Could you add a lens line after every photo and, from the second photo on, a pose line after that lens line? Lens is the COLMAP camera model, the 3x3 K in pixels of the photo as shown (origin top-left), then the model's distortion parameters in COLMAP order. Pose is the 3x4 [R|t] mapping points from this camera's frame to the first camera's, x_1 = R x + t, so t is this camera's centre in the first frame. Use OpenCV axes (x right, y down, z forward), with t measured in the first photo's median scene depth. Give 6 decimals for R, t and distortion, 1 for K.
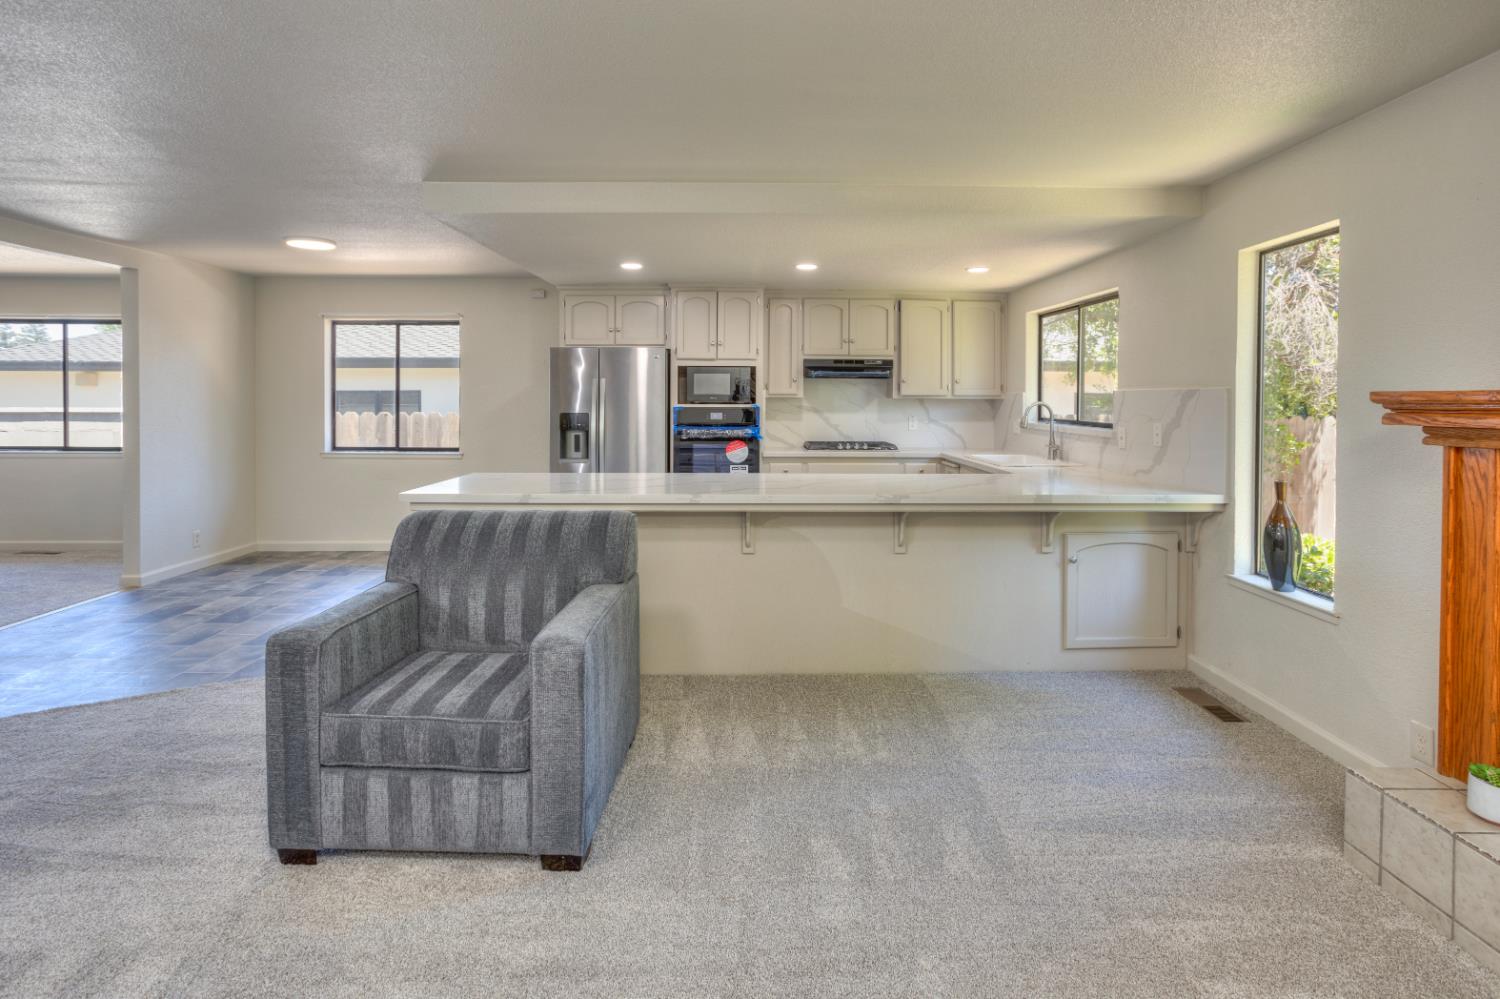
lens RADIAL K [[740.7, 0, 756.5], [0, 740.7, 465.8], [0, 0, 1]] dist [-0.043984, 0.022967]
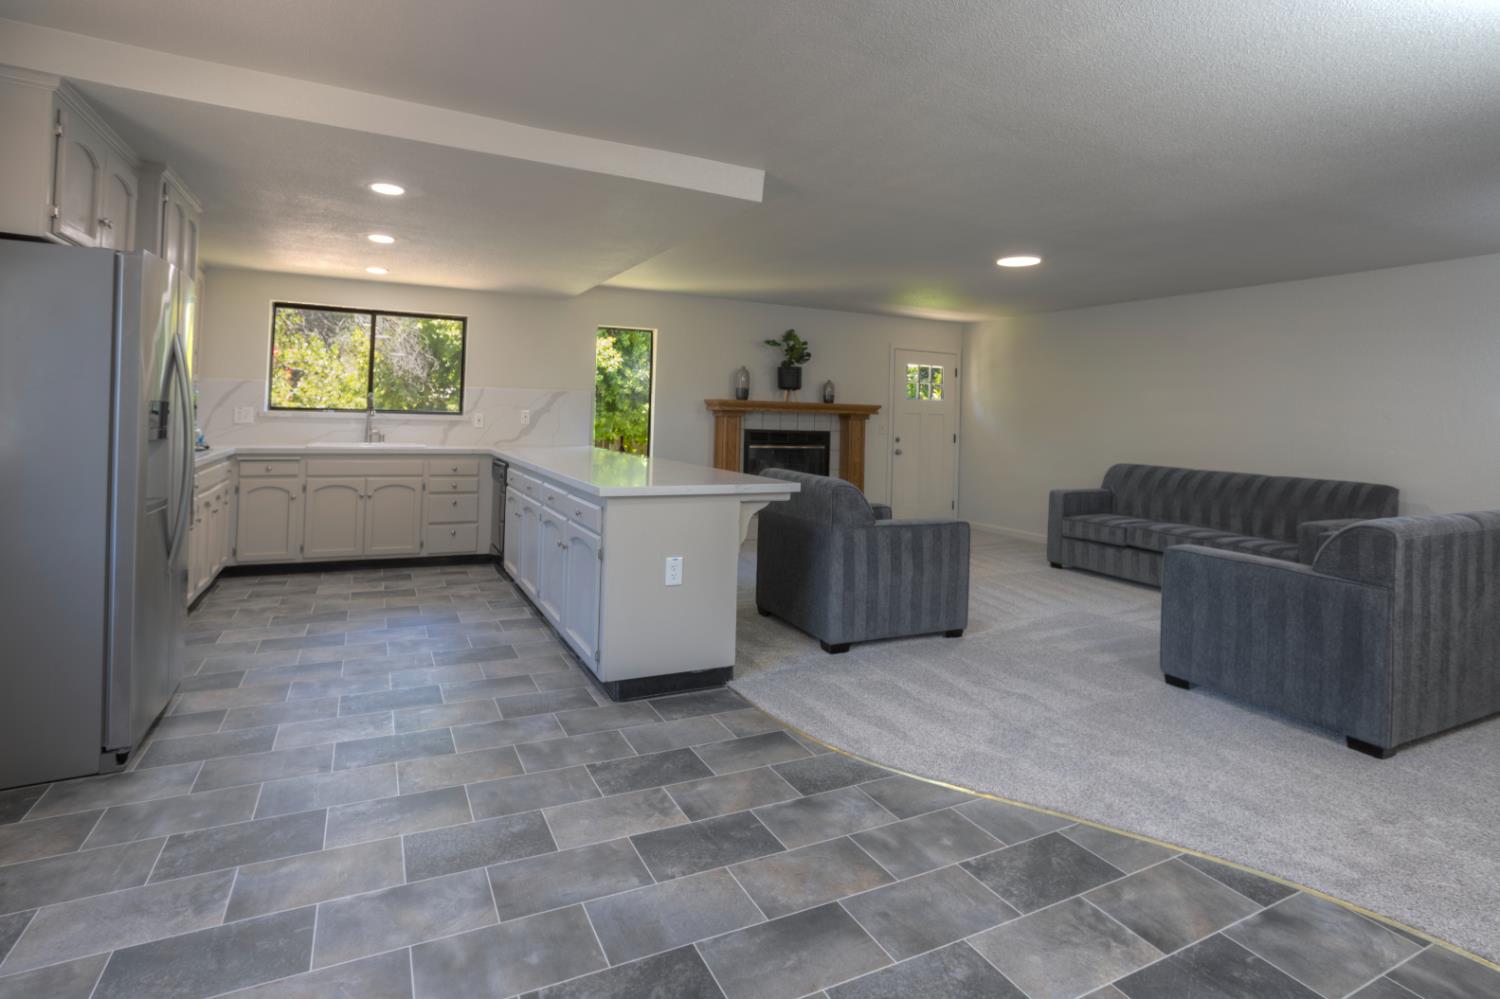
lens RADIAL K [[740.7, 0, 739.1], [0, 740.7, 401.4], [0, 0, 1]] dist [-0.043984, 0.022967]
pose [[-0.422449, 0.002268, 0.906384, -0.747008], [0.055854, 0.998161, 0.023535, -0.057740], [-0.904664, 0.060568, -0.421799, 0.799040]]
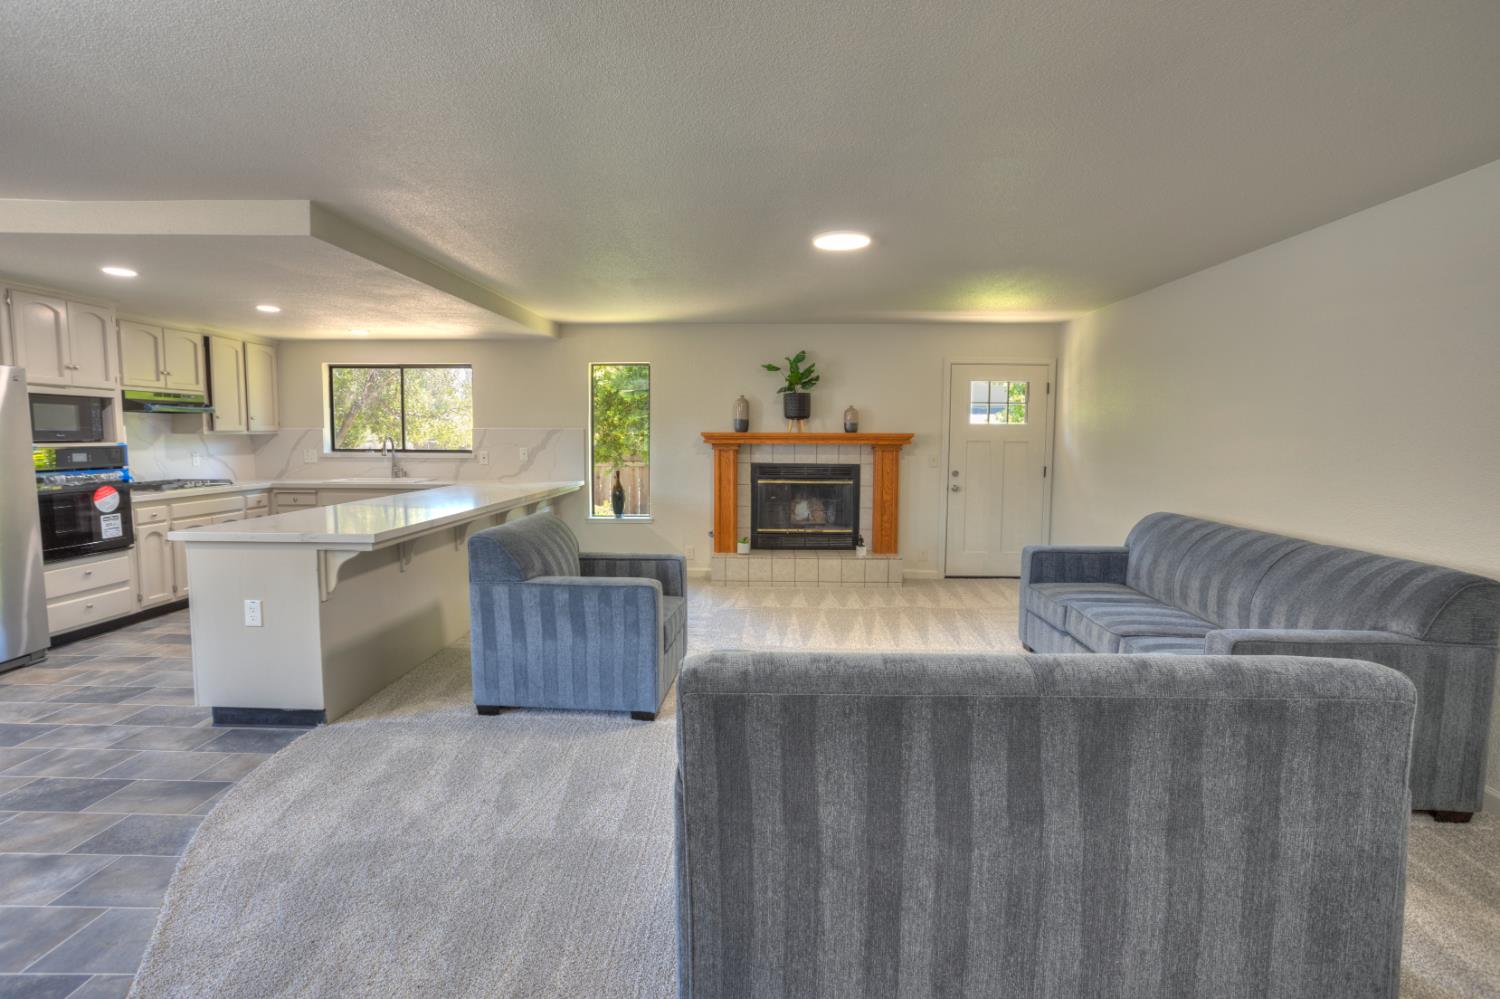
lens RADIAL K [[717.3, 0, 737.9], [0, 717.3, 489.1], [0, 0, 1]] dist [-0.015126, 0.008808]
pose [[0.059635, -0.080225, 0.994991, -0.749502], [0.087613, 0.993339, 0.074841, -0.027121], [-0.994368, 0.082712, 0.066266, 0.230630]]
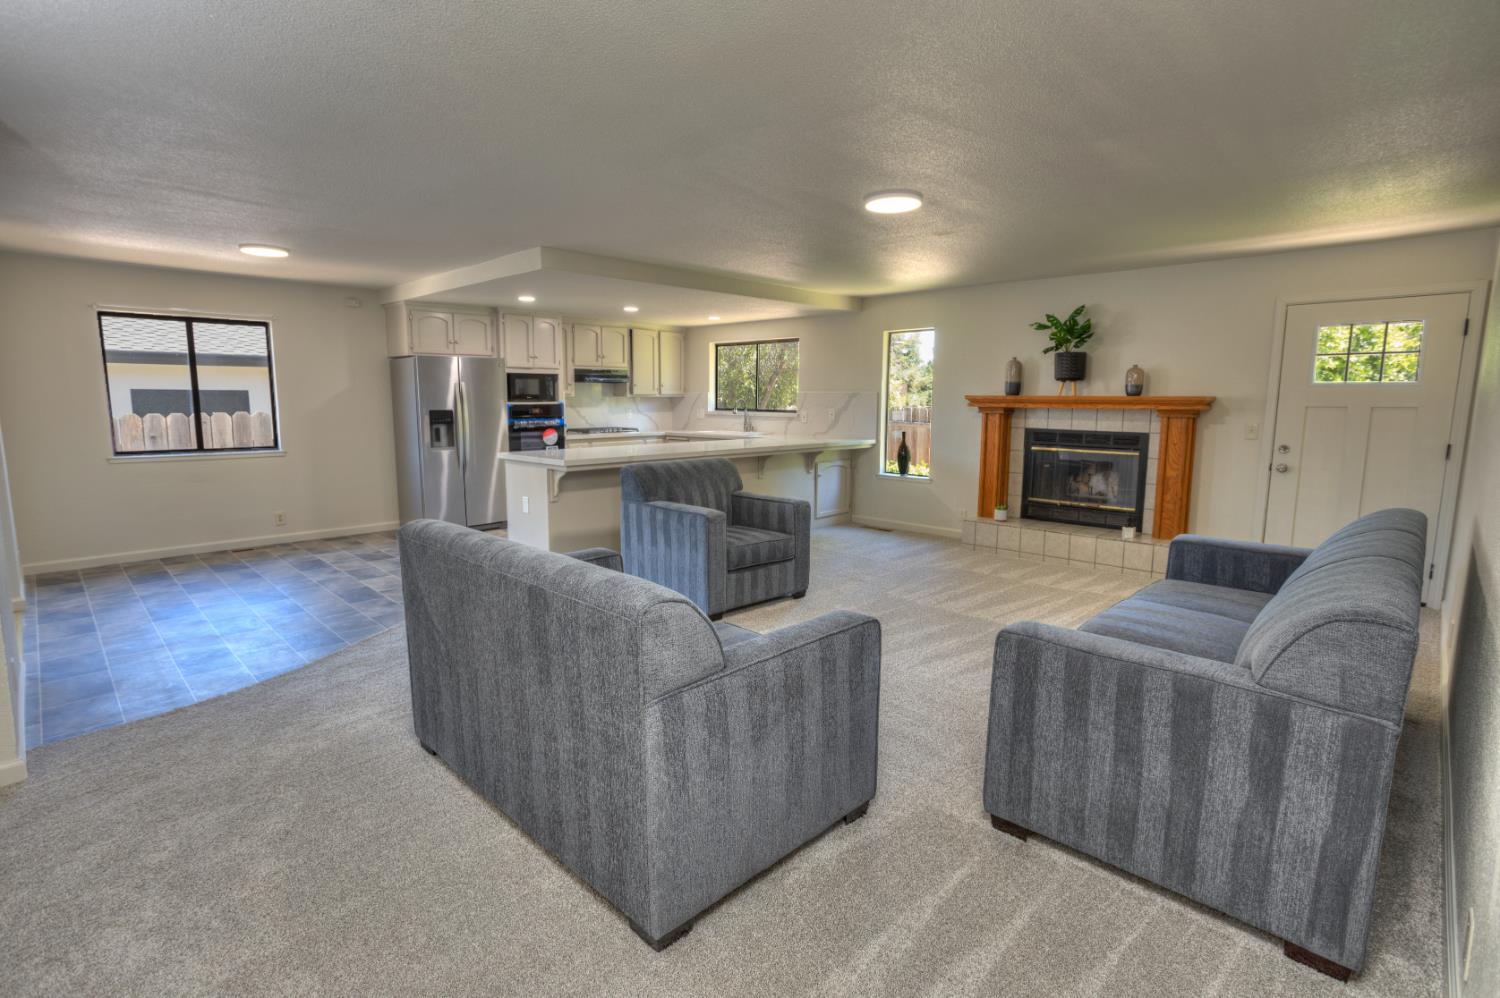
lens RADIAL K [[740.7, 0, 745.0], [0, 740.7, 472.5], [0, 0, 1]] dist [-0.043984, 0.022967]
pose [[0.710158, -0.072316, 0.700318, -0.690386], [0.062911, 0.997250, 0.039182, 0.014380], [-0.701226, 0.016232, 0.712755, -0.195708]]
